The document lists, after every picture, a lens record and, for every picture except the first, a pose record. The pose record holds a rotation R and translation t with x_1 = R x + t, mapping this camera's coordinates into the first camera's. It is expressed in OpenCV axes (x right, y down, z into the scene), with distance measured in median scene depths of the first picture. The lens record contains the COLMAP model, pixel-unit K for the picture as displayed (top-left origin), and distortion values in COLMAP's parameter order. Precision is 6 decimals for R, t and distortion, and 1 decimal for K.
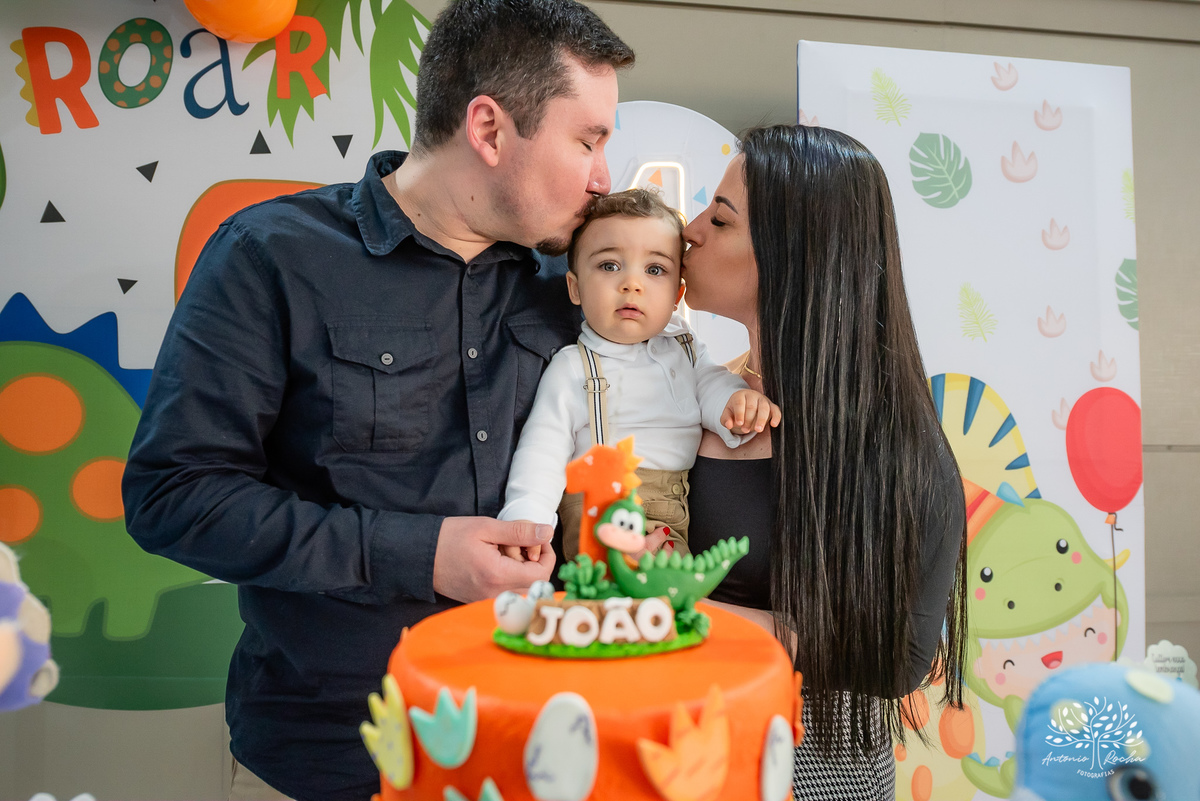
lens RADIAL K [[790.8, 0, 606.7], [0, 790.8, 402.7], [0, 0, 1]] dist [-0.005555, 0.004541]
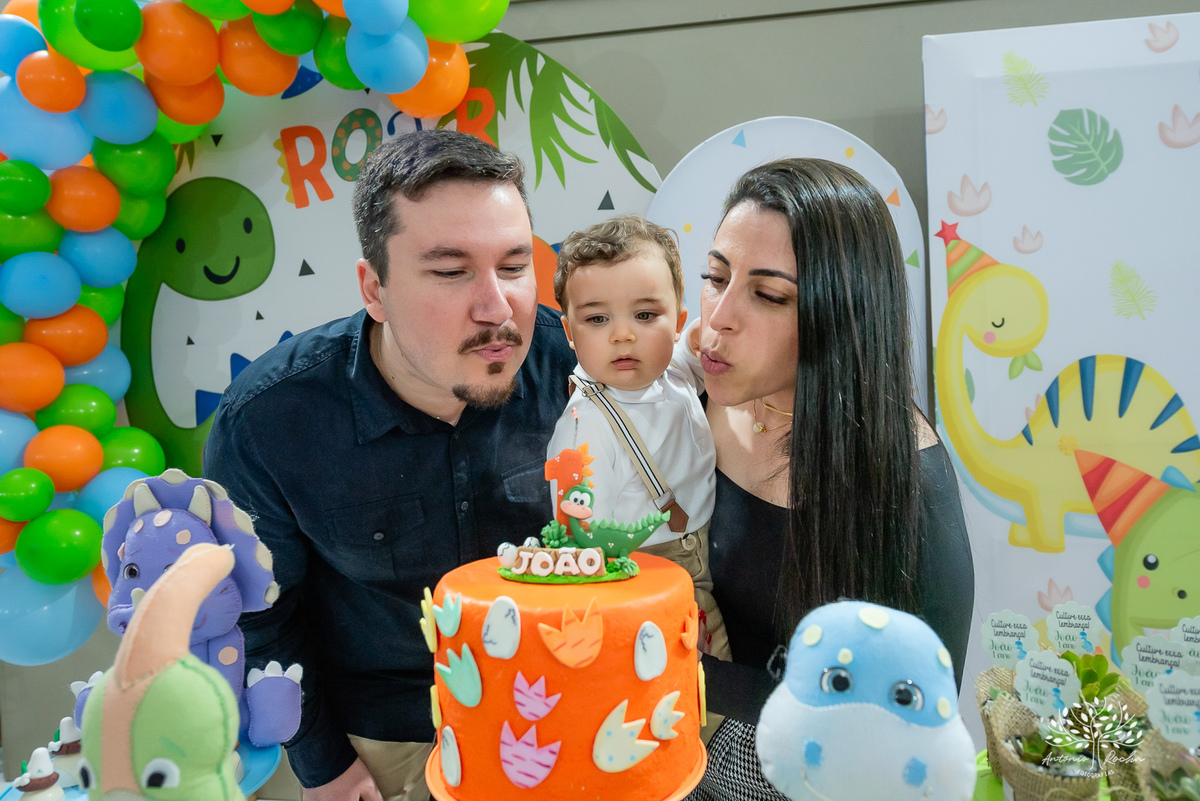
lens RADIAL K [[790.8, 0, 602.5], [0, 790.8, 405.0], [0, 0, 1]] dist [-0.005555, 0.004541]
pose [[0.957918, -0.033233, -0.285112, 0.121809], [0.038478, 0.999177, 0.012812, -0.011744], [0.284451, -0.023244, 0.958409, -0.108043]]
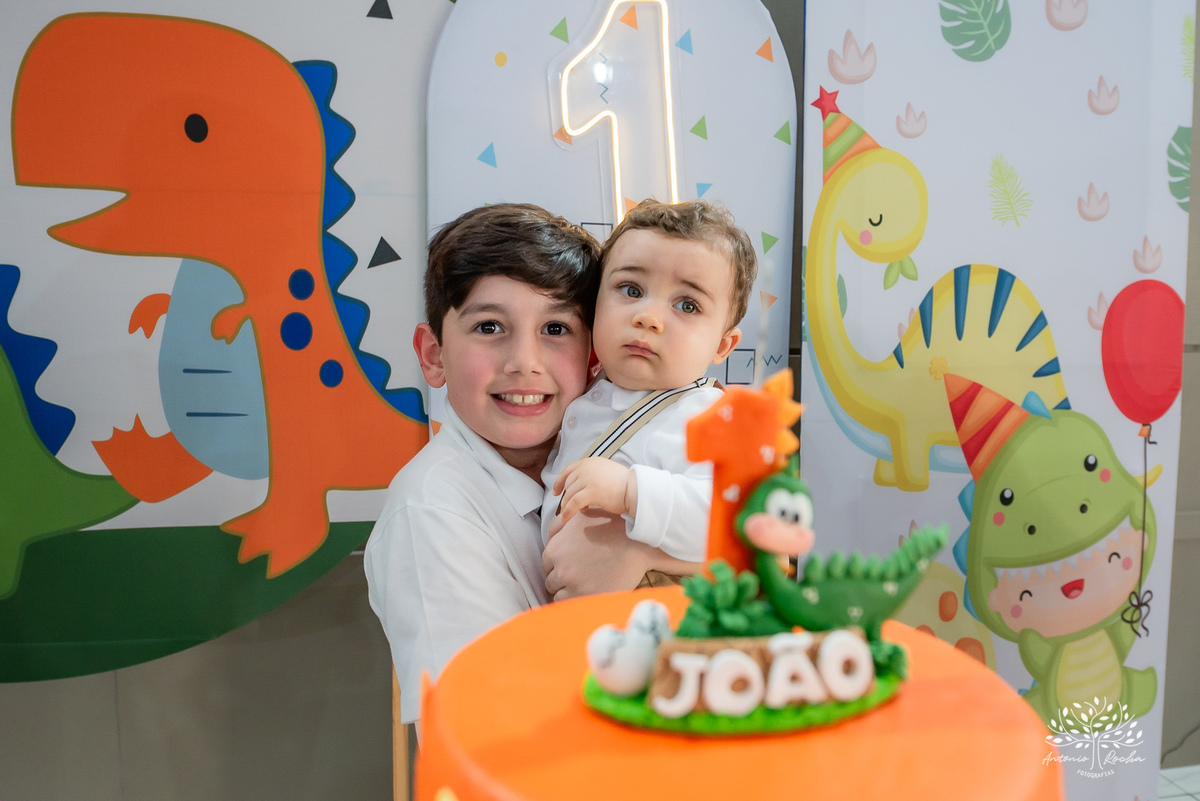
lens RADIAL K [[880.4, 0, 589.6], [0, 880.4, 403.3], [0, 0, 1]] dist [0.000854, -0.004110]
pose [[0.997731, -0.016189, 0.065357, -0.042231], [0.008385, 0.992983, 0.117960, -0.004208], [-0.066808, -0.117145, 0.990865, 0.076986]]
